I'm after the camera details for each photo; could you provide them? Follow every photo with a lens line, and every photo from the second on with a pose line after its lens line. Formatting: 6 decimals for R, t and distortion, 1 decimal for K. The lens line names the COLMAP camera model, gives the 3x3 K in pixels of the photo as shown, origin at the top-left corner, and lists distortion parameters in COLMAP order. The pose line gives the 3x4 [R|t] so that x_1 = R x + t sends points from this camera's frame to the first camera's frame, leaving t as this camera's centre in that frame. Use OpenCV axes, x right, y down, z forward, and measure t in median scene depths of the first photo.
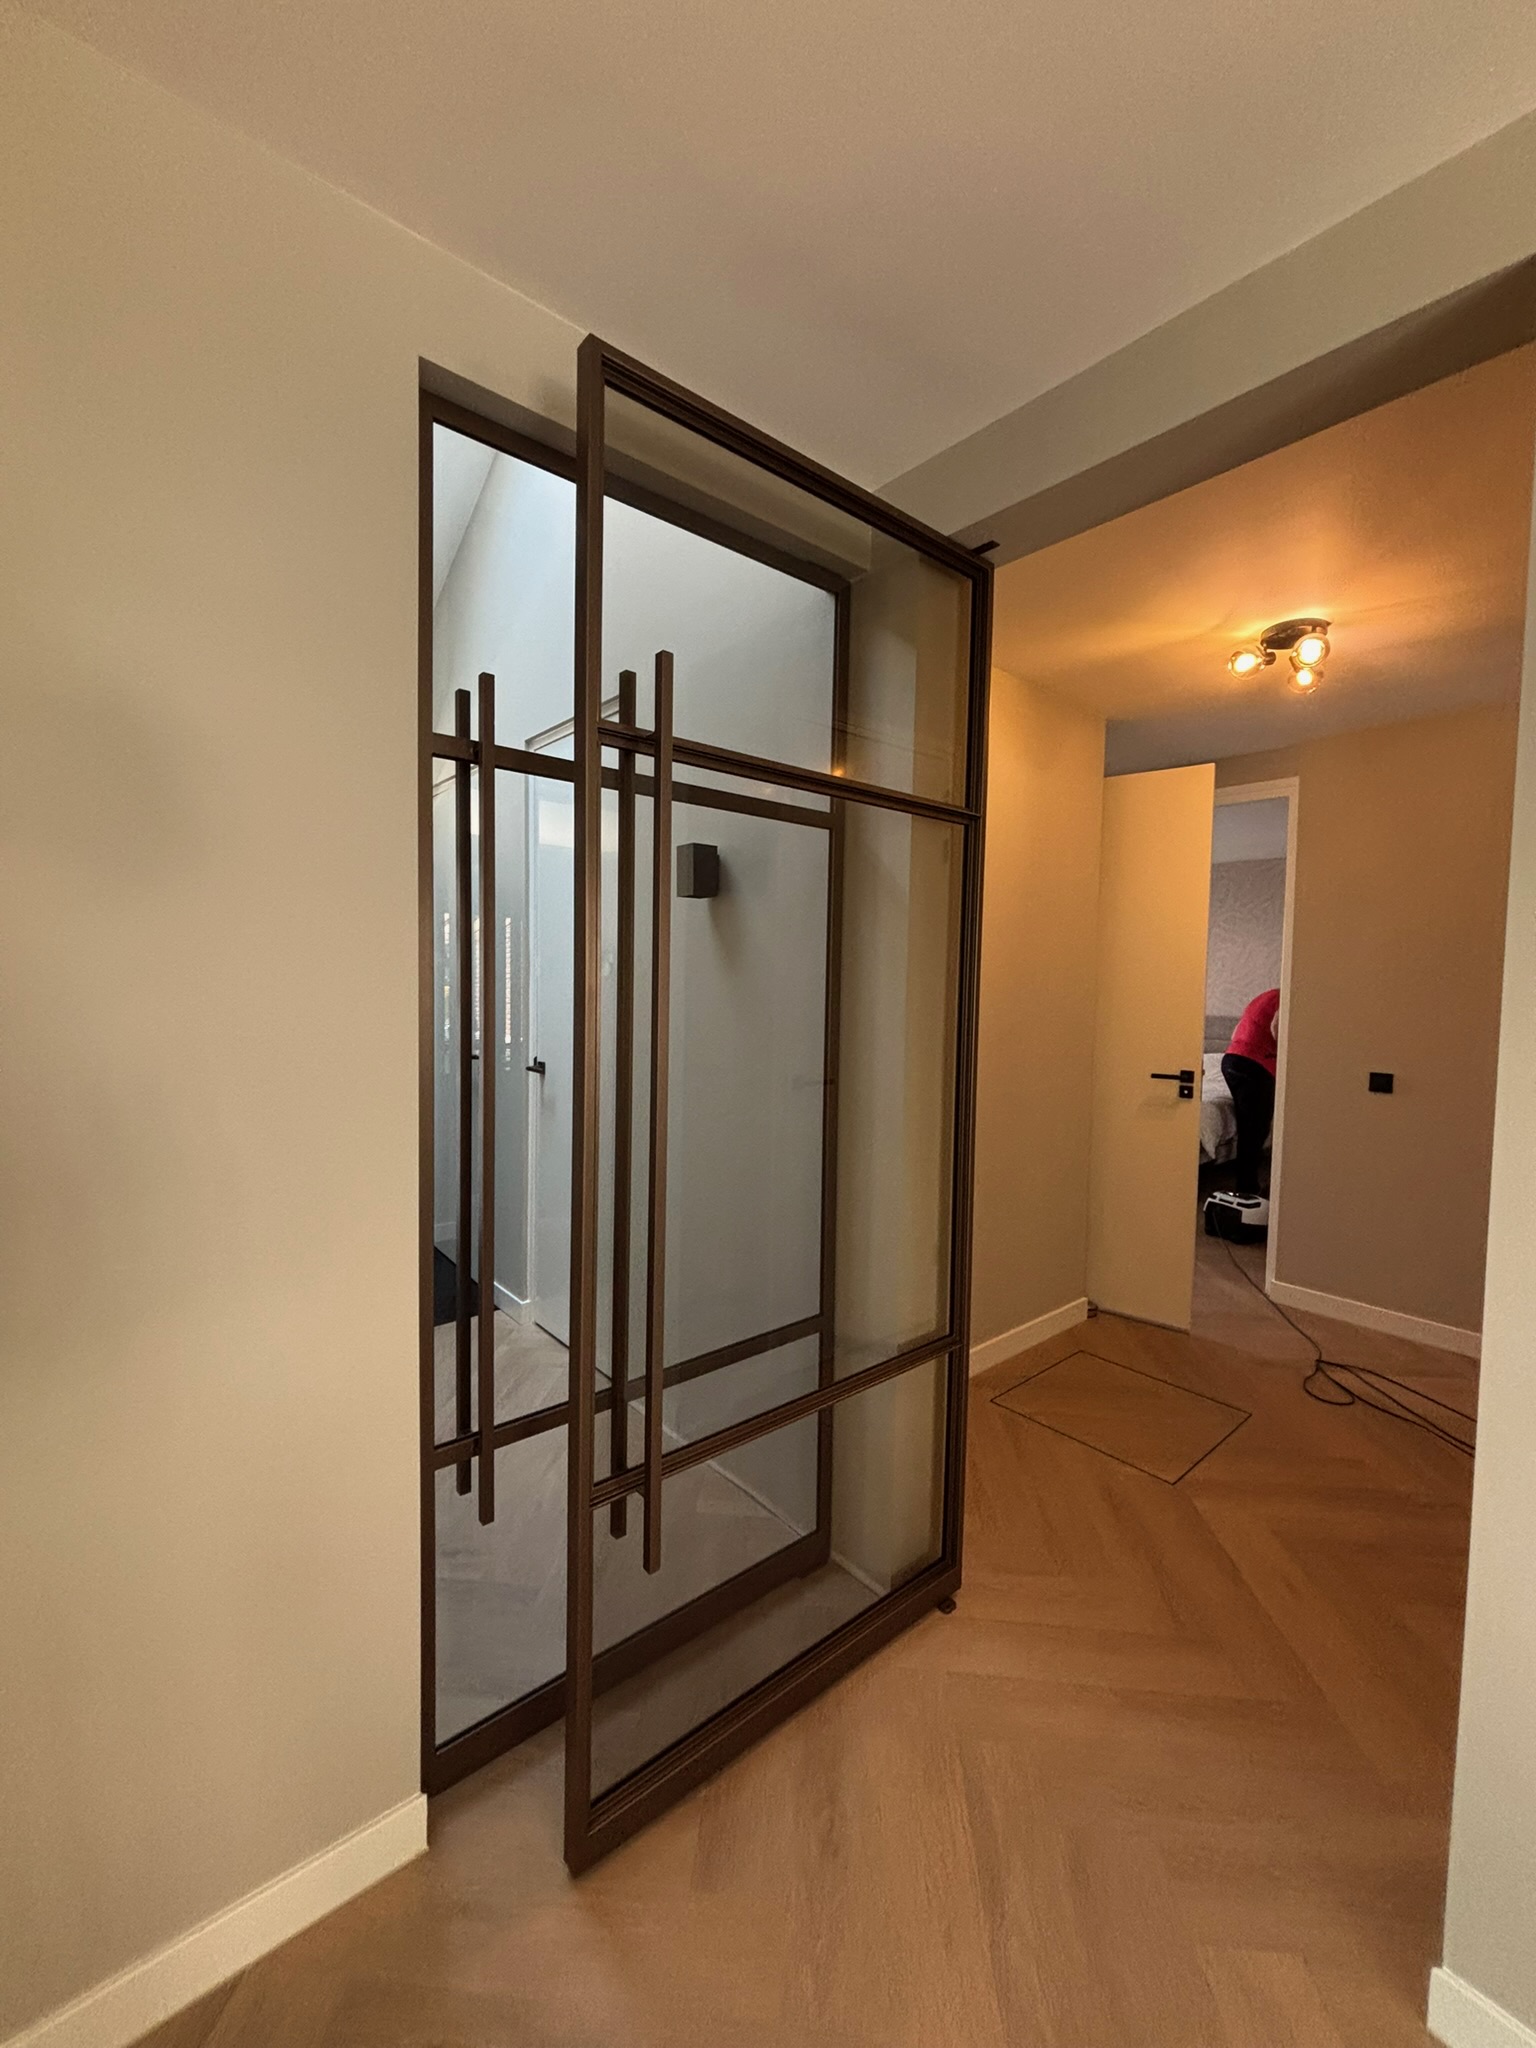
lens RADIAL K [[828.8, 0, 768.0], [0, 828.8, 1024.0], [0, 0, 1]] dist [-0.002459, -0.000199]
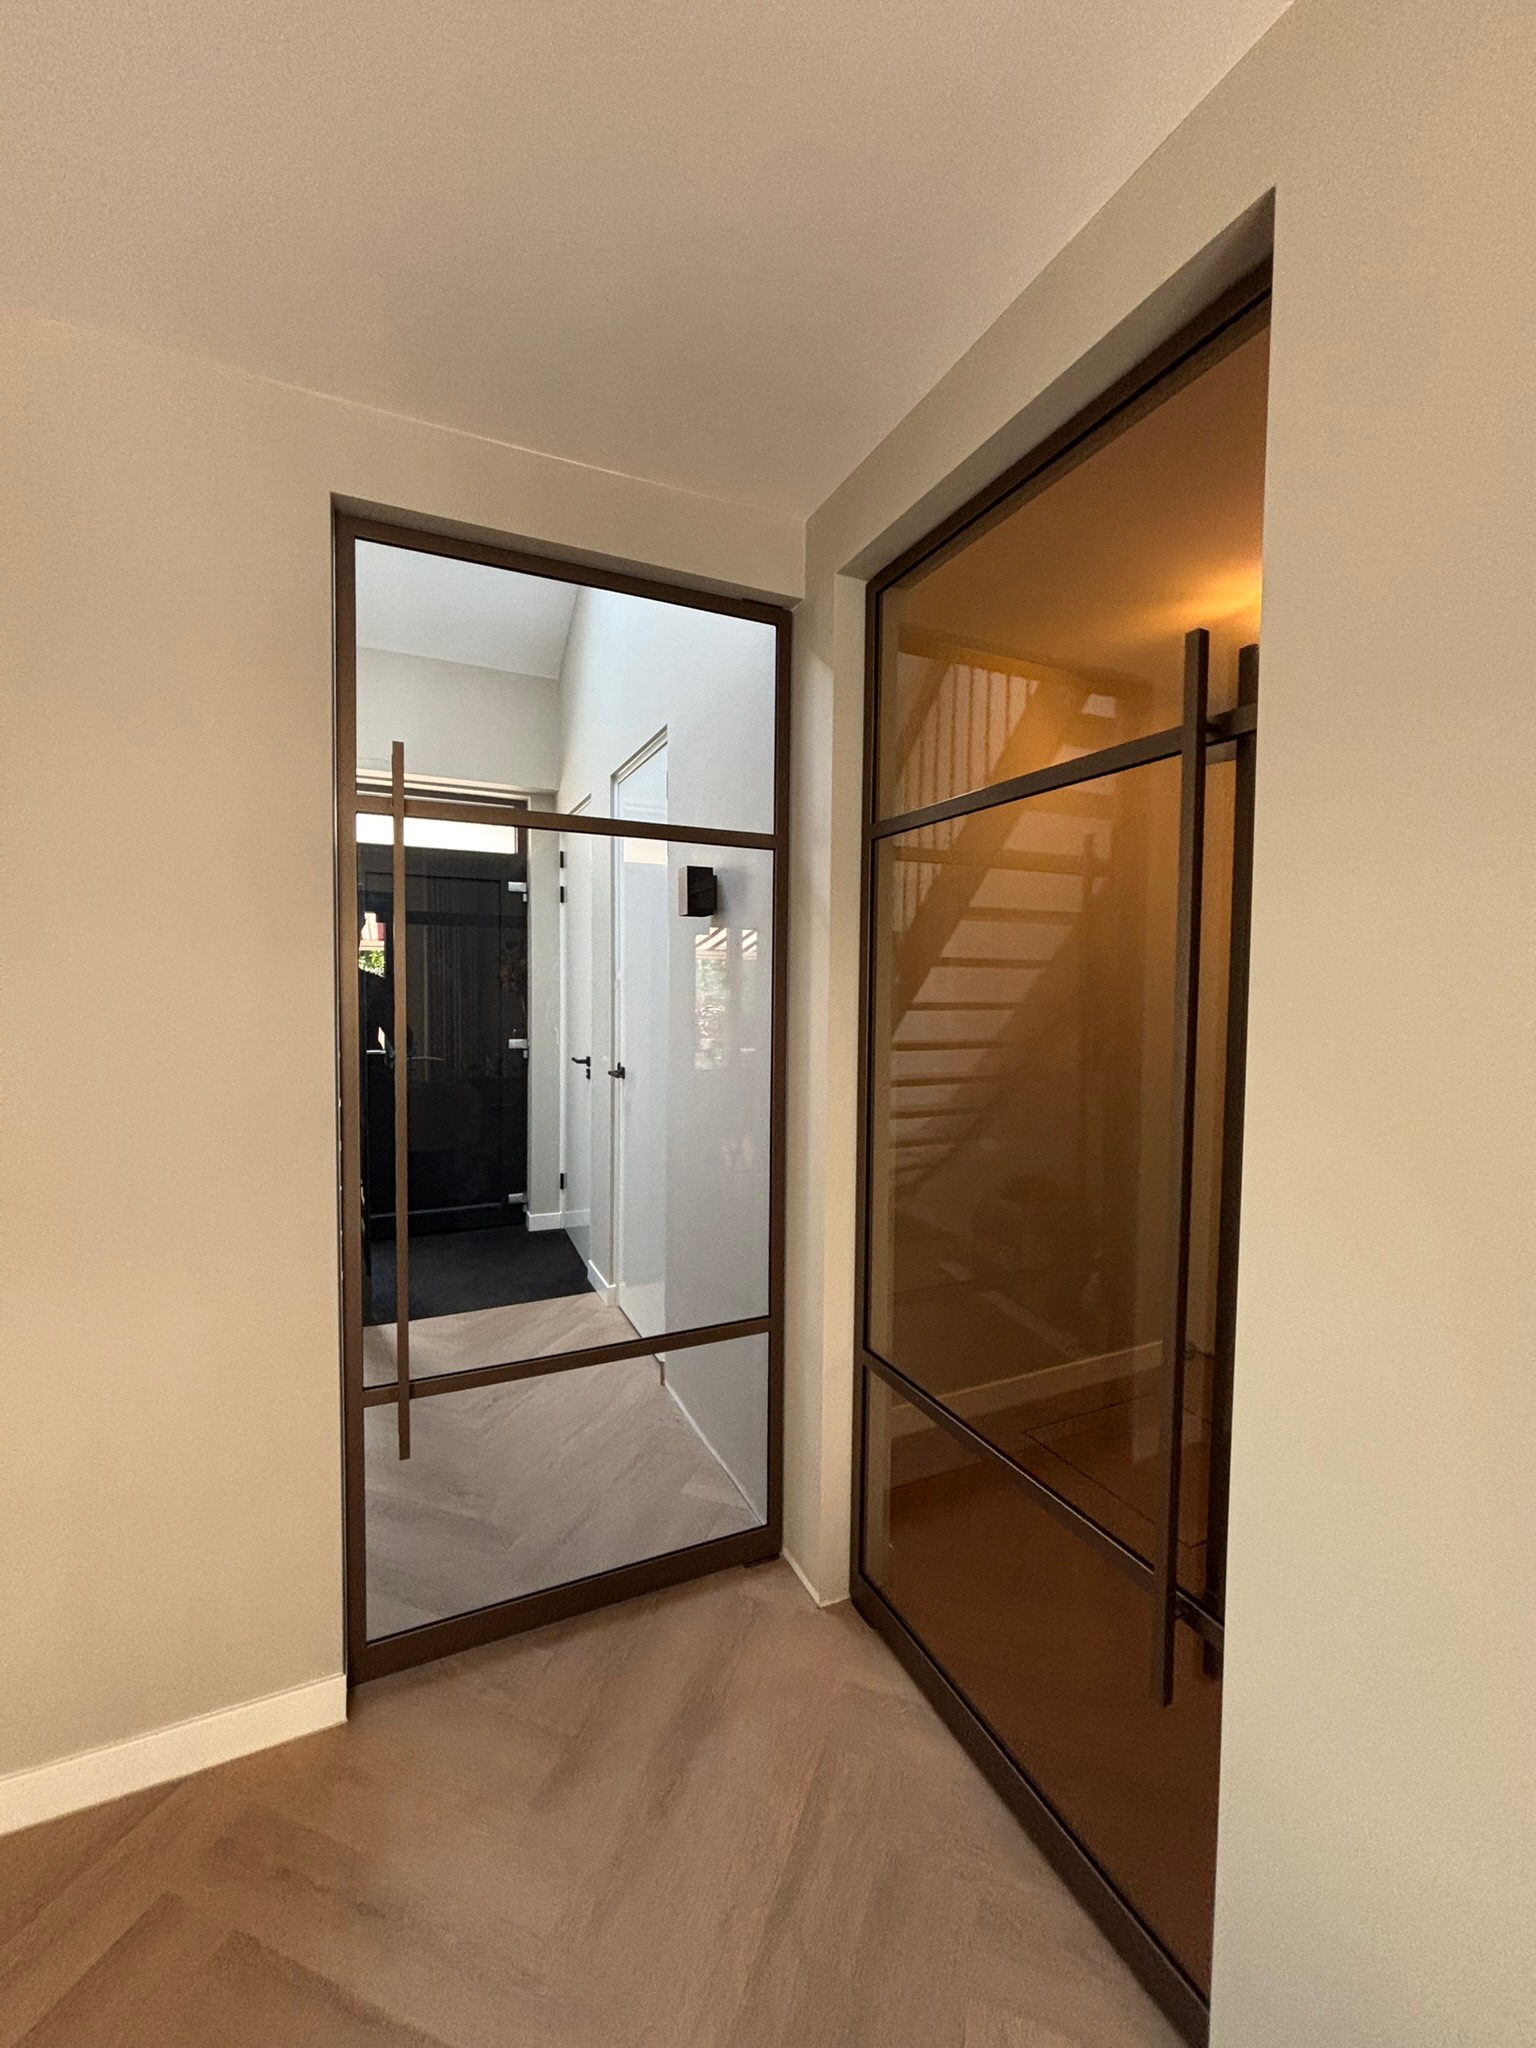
lens RADIAL K [[828.8, 0, 768.0], [0, 828.8, 1024.0], [0, 0, 1]] dist [-0.002459, -0.000199]
pose [[0.964810, 0.007750, -0.262836, 0.344226], [-0.009299, 0.999946, -0.004649, -0.011983], [0.262785, 0.006930, 0.964829, -0.004708]]
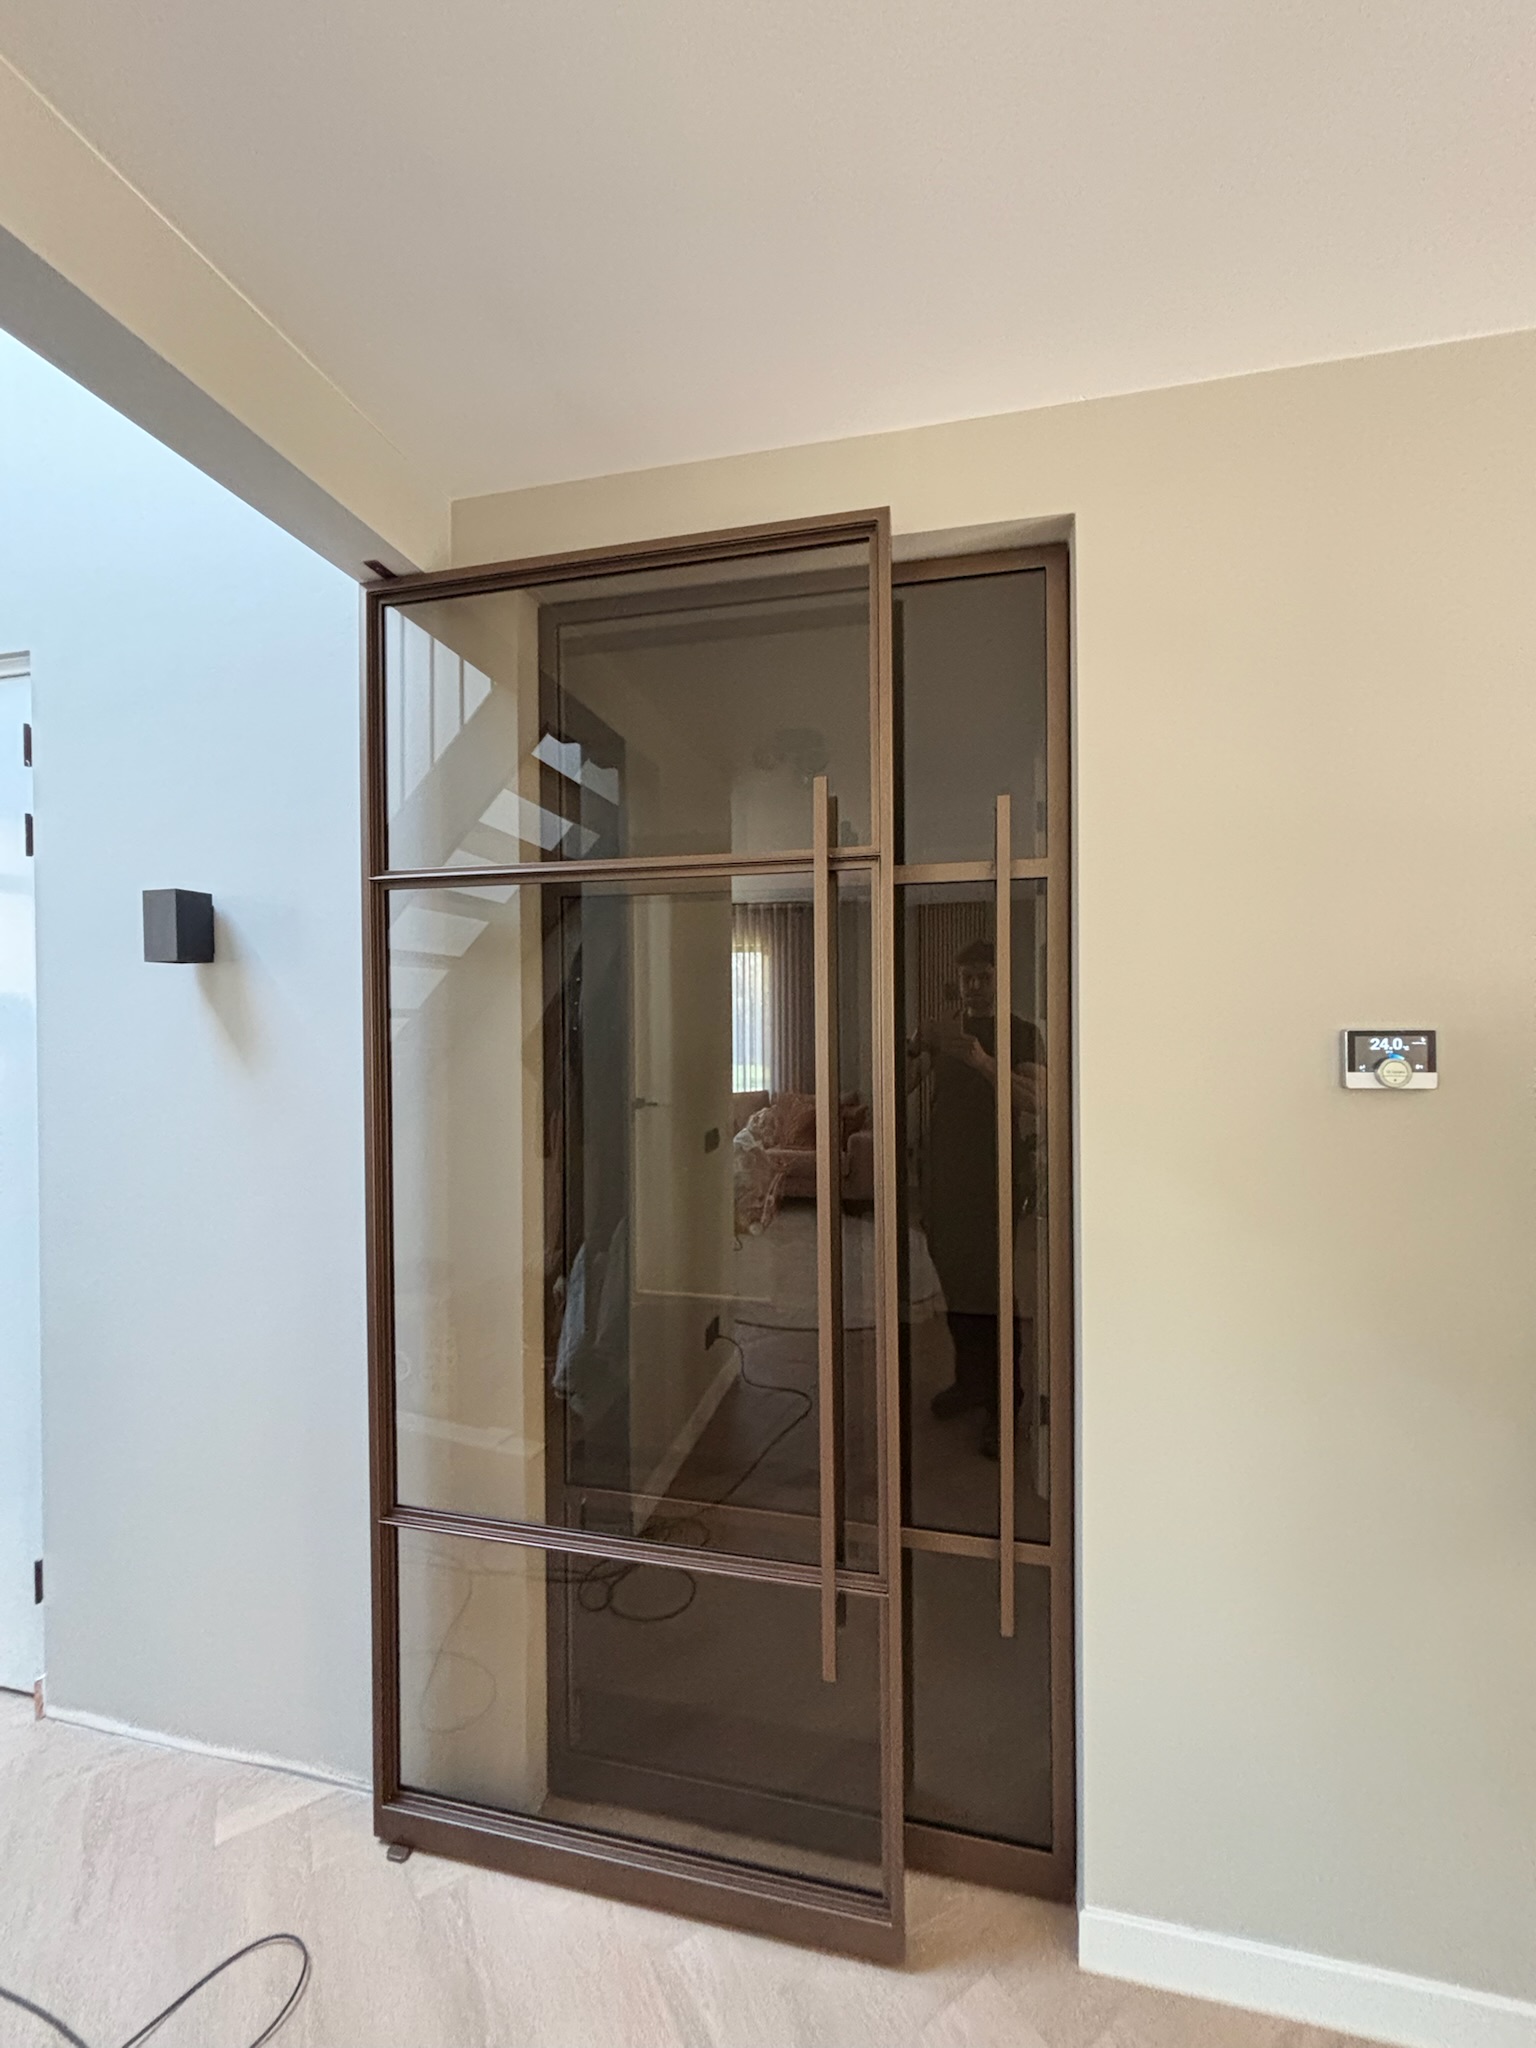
lens RADIAL K [[828.8, 0, 768.0], [0, 828.8, 1024.0], [0, 0, 1]] dist [-0.002459, -0.000199]
pose [[0.800206, -0.027606, 0.599090, -0.130574], [0.051117, 0.998444, -0.022268, -0.068231], [-0.597543, 0.048443, 0.800372, 0.157438]]
